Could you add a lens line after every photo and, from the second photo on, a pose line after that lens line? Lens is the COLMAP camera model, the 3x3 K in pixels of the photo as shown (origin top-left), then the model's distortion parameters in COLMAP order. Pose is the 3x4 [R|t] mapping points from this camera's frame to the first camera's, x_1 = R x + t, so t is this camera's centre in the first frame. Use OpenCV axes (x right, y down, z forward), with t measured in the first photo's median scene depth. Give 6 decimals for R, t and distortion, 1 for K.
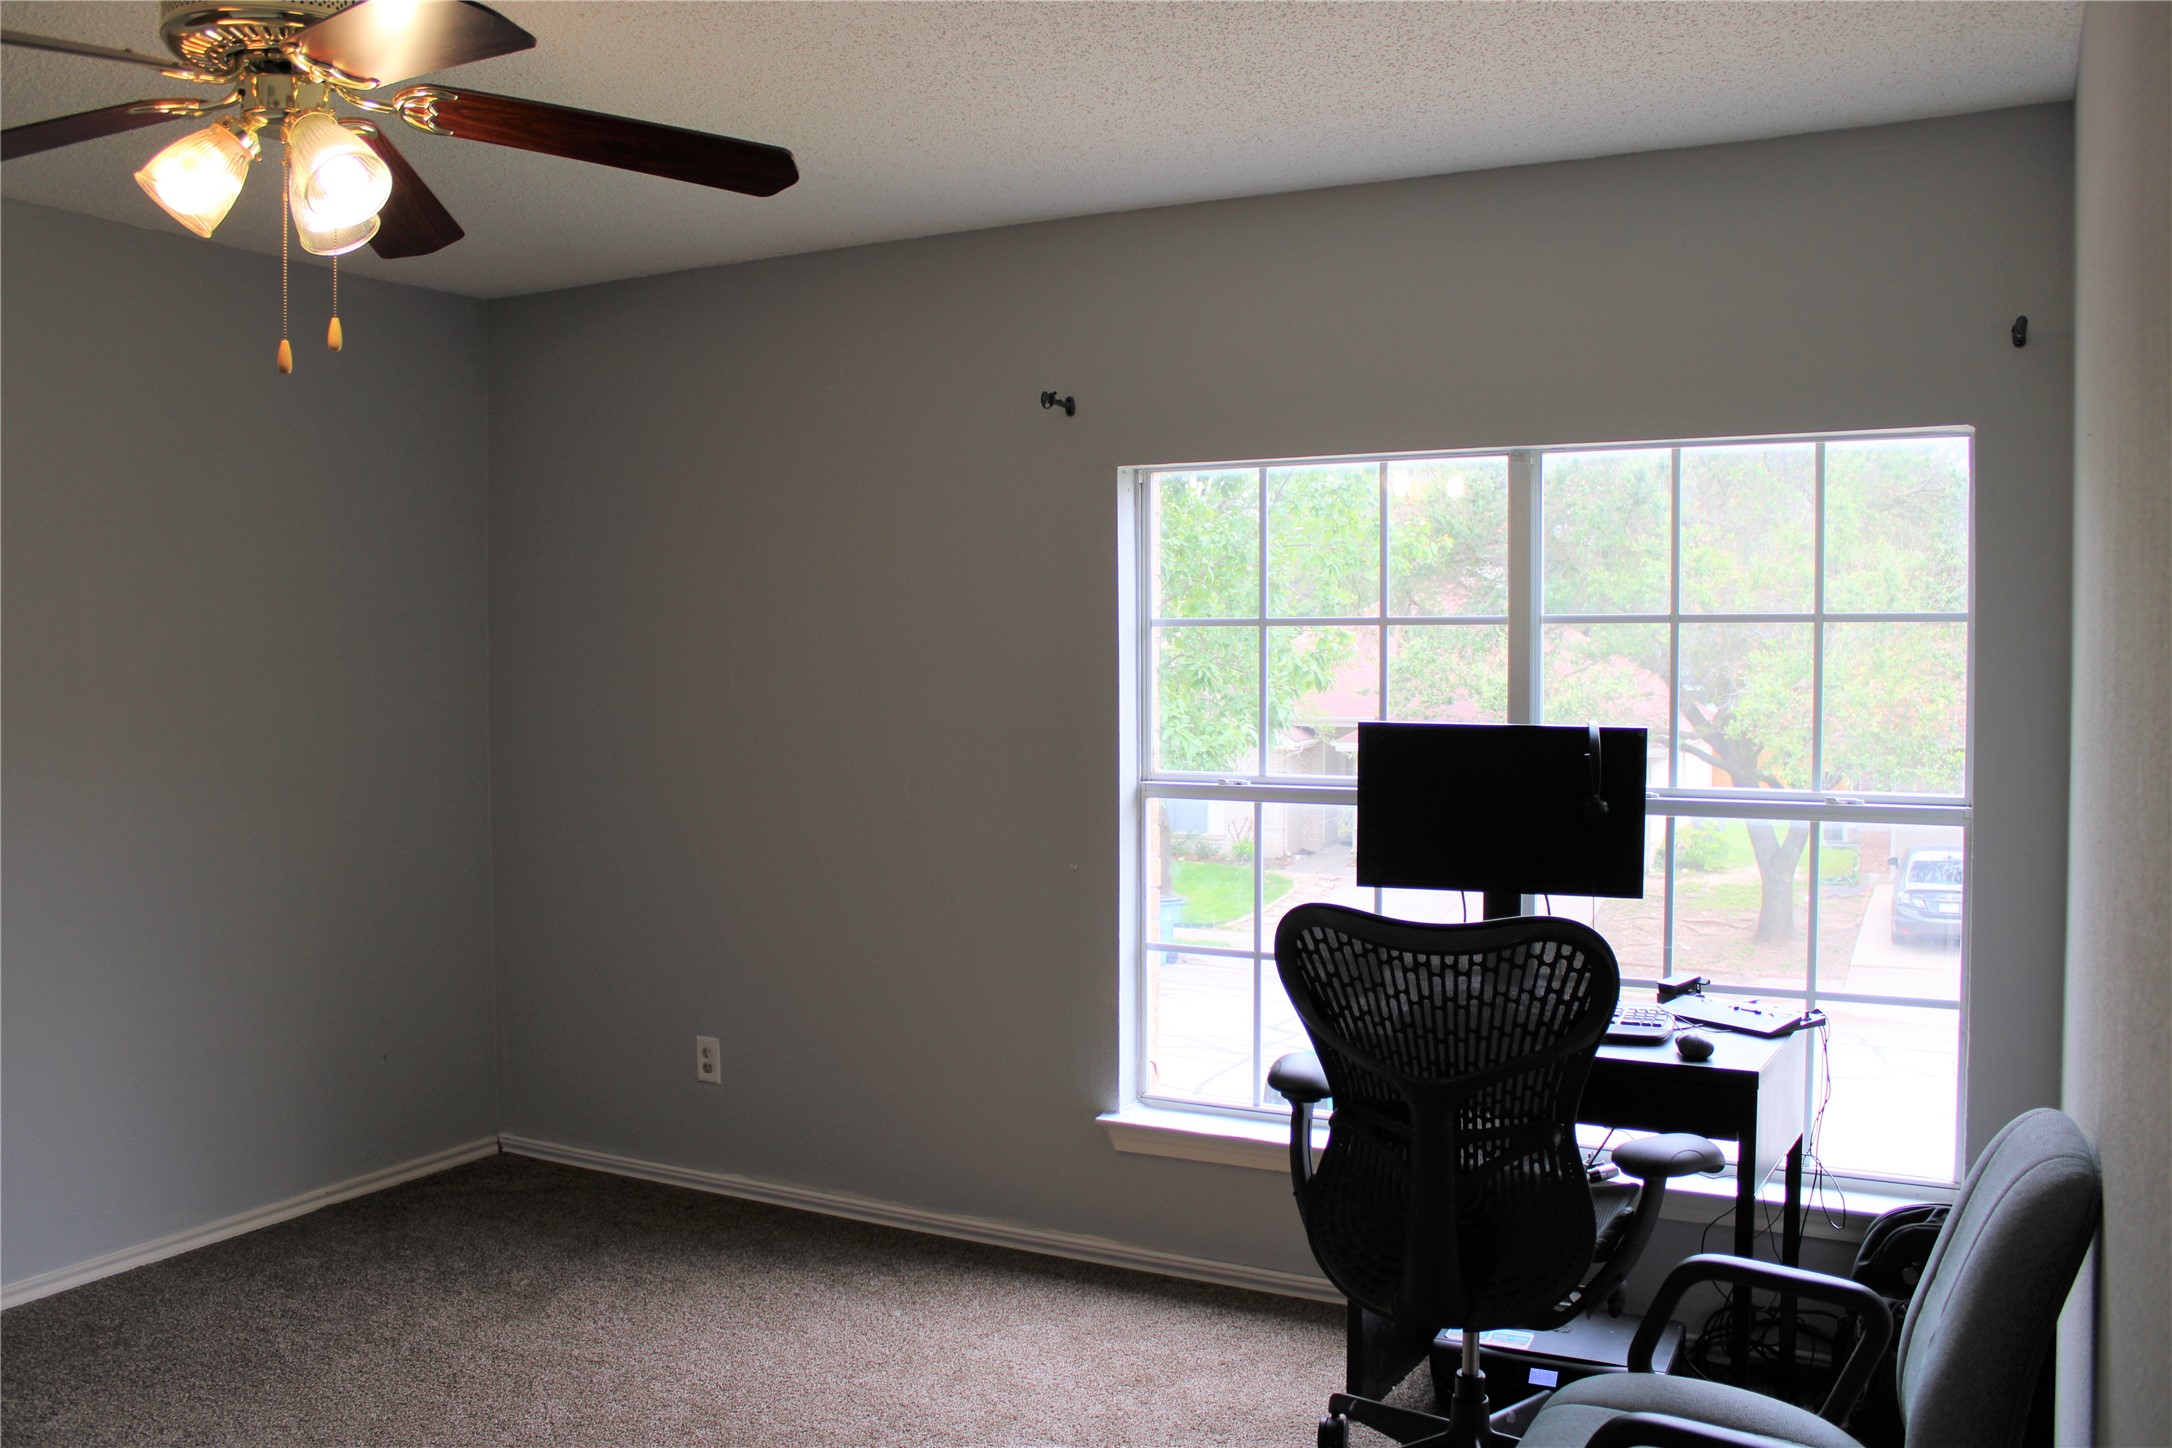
lens RADIAL K [[1814.6, 0, 1102.9], [0, 1814.6, 716.4], [0, 0, 1]] dist [-0.162533, 0.141527]
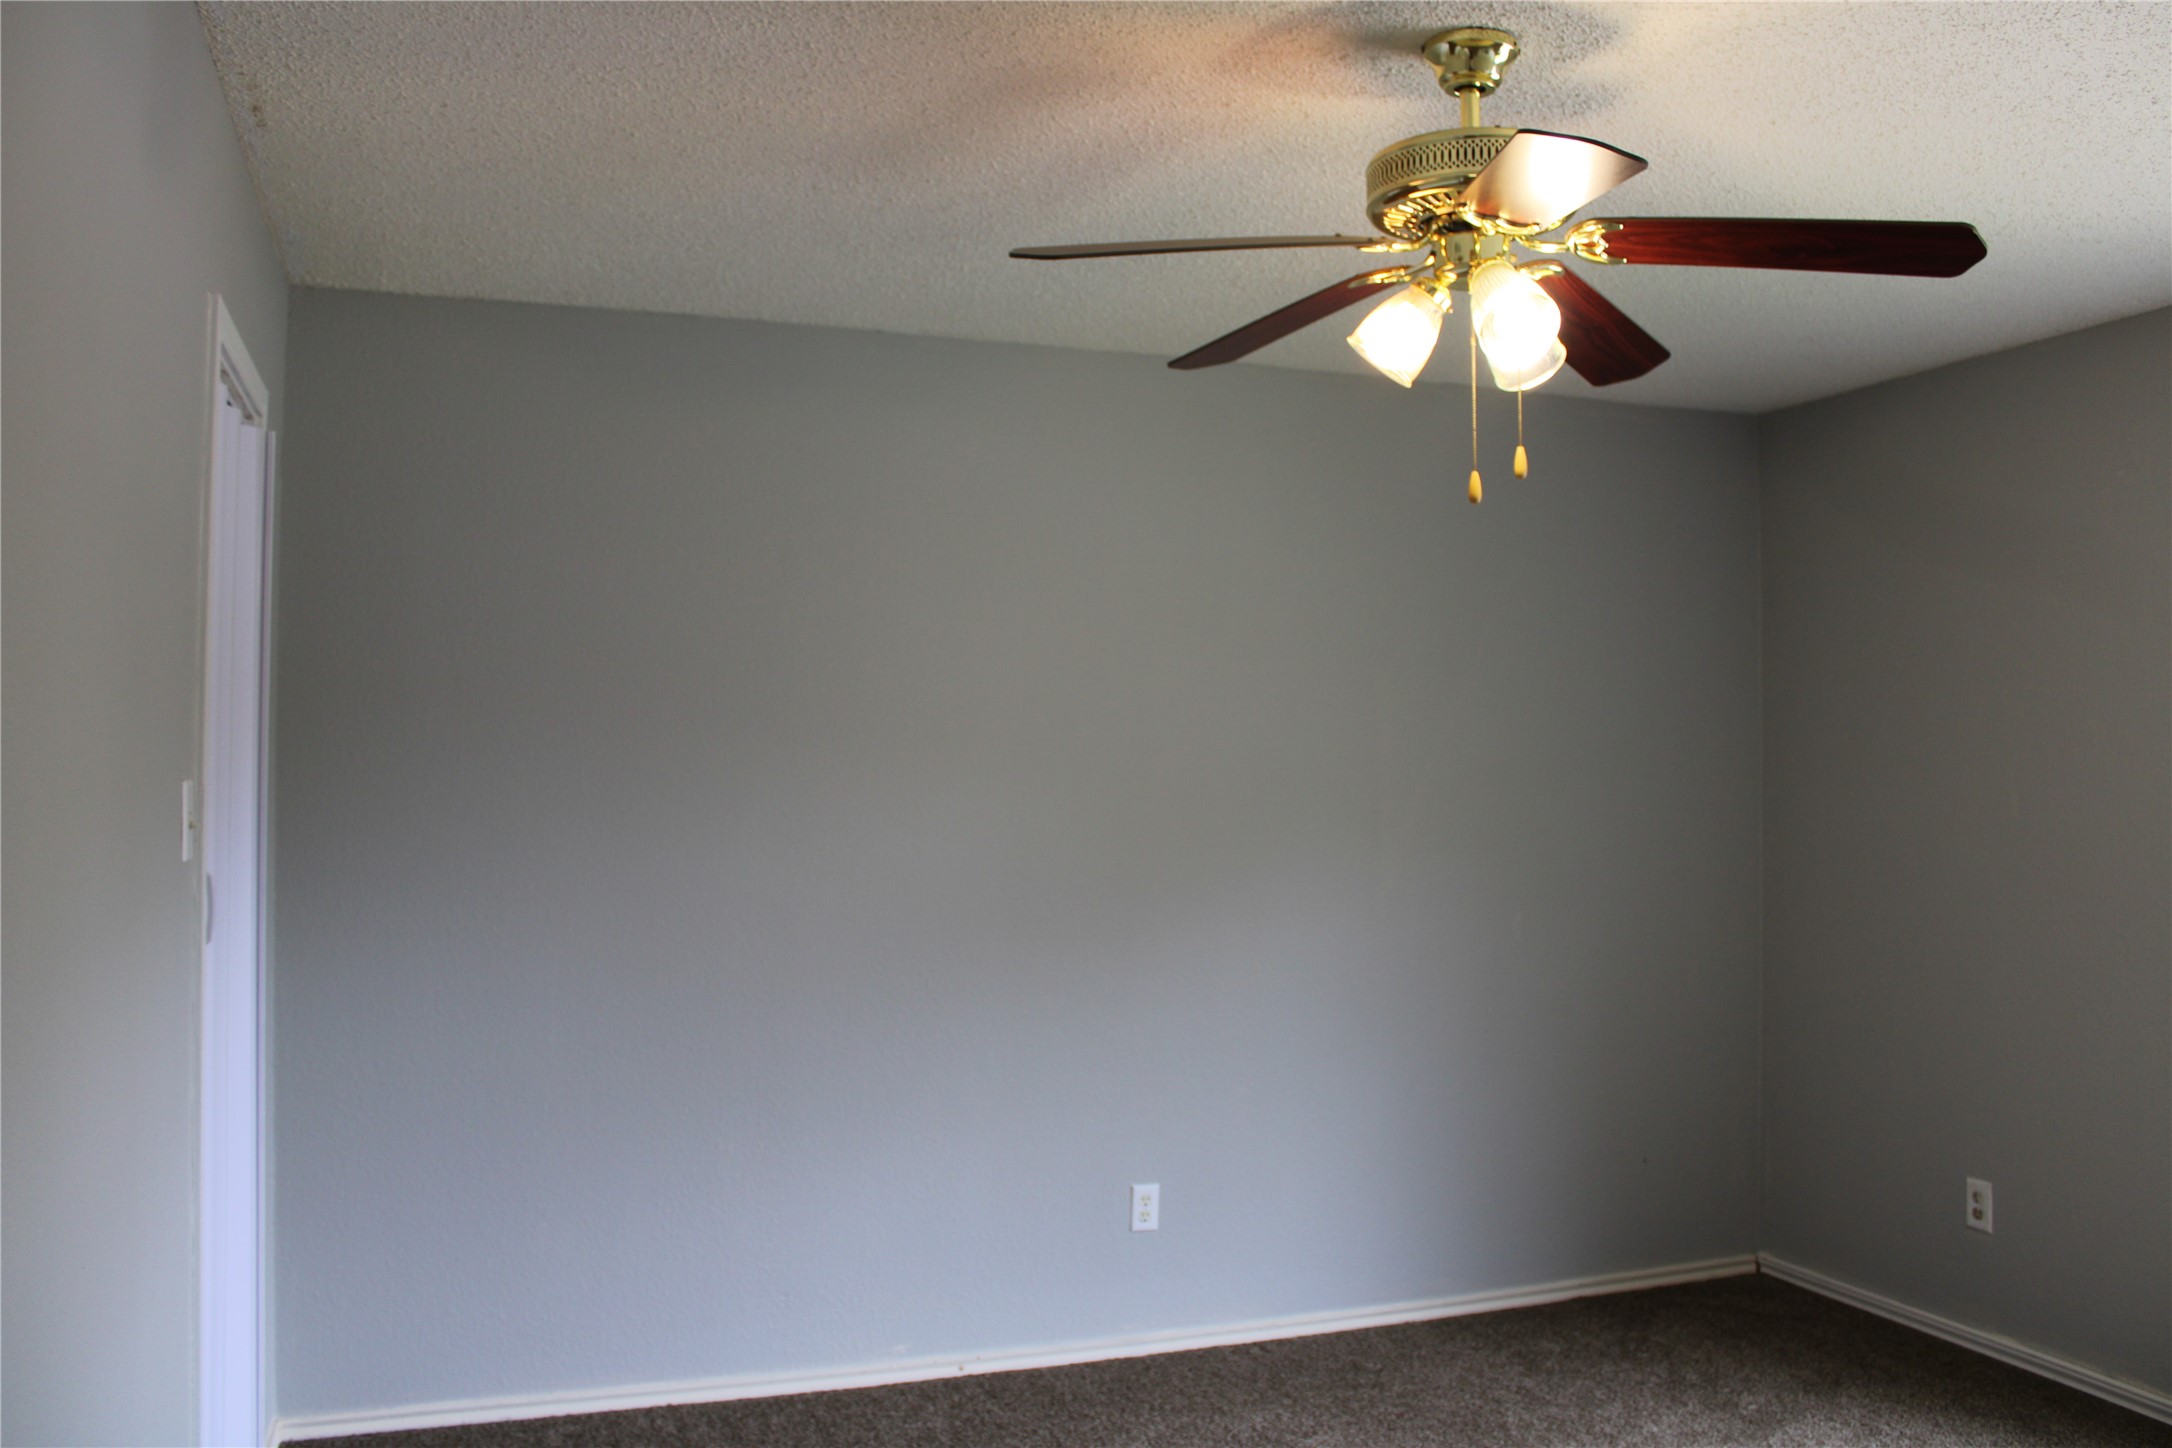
lens RADIAL K [[1814.6, 0, 1102.9], [0, 1814.6, 716.4], [0, 0, 1]] dist [-0.162533, 0.141527]
pose [[0.741737, -0.016485, -0.670488, 0.101423], [-0.027213, 0.998135, -0.054646, 0.003117], [0.670138, 0.058778, 0.739905, 0.032099]]
